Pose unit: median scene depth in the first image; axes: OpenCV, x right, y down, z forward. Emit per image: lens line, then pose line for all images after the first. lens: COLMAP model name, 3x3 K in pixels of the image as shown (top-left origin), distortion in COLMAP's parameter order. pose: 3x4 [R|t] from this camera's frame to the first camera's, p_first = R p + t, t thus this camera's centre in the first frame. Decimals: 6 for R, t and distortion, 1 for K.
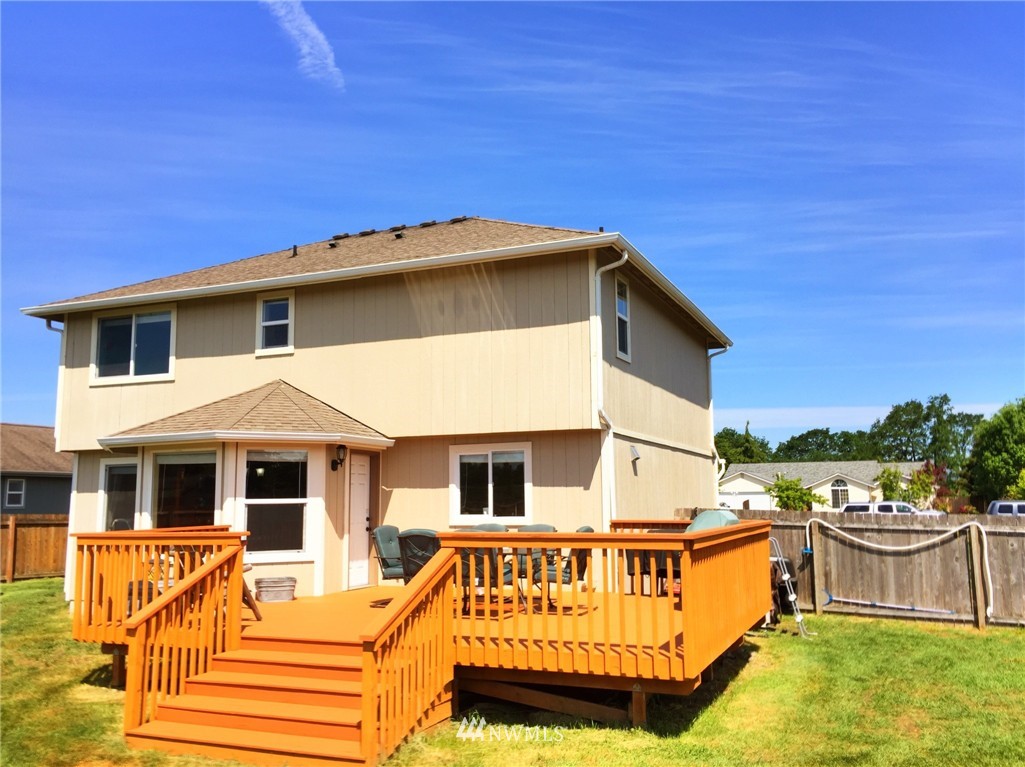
lens RADIAL K [[880.5, 0, 509.8], [0, 880.5, 387.0], [0, 0, 1]] dist [0.040412, -0.047166]
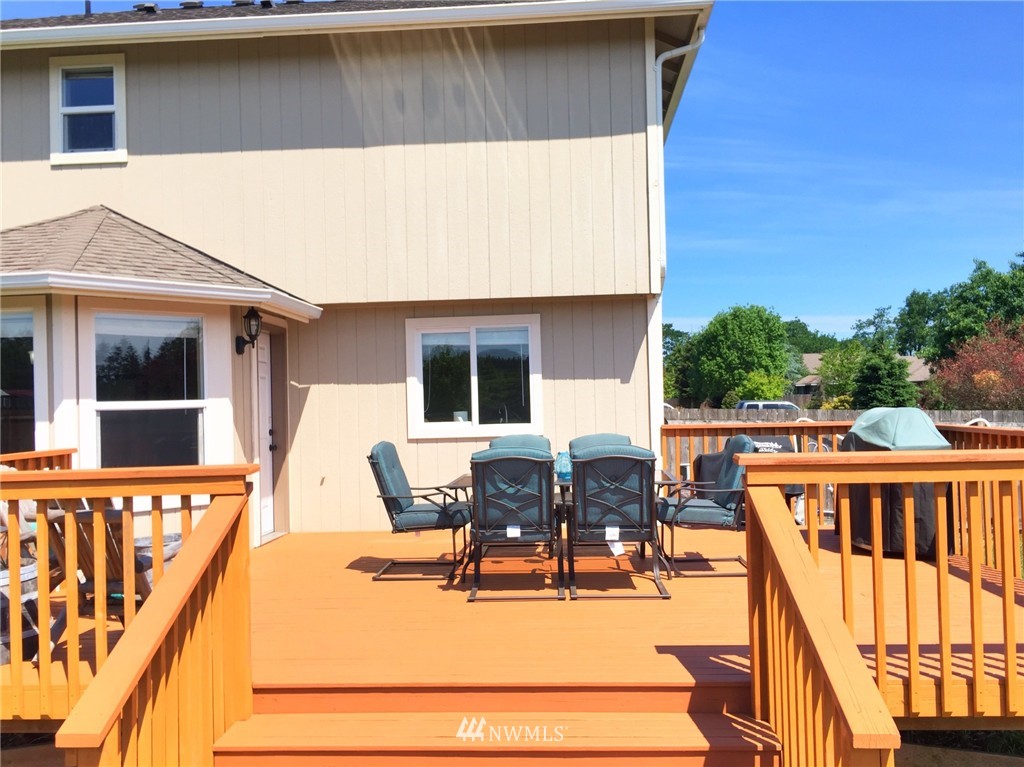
lens RADIAL K [[879.6, 0, 518.1], [0, 879.6, 386.7], [0, 0, 1]] dist [0.040412, -0.047166]
pose [[0.940682, -0.007091, 0.339215, -0.215945], [-0.028274, 0.994666, 0.099200, 0.049894], [-0.338109, -0.102906, 0.935464, 0.356309]]
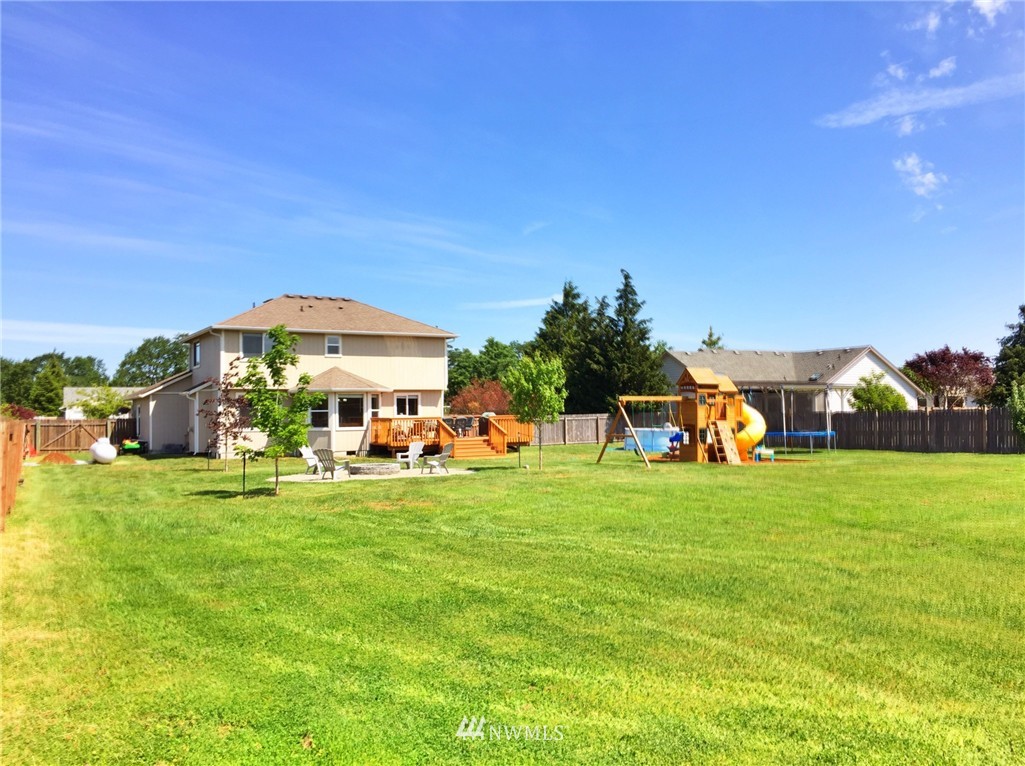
lens RADIAL K [[880.5, 0, 514.6], [0, 880.5, 384.8], [0, 0, 1]] dist [0.040412, -0.047166]
pose [[0.594582, 0.025791, 0.803621, -2.295906], [-0.095287, 0.994702, 0.038578, -0.118870], [-0.798369, -0.099512, 0.593890, -1.152887]]
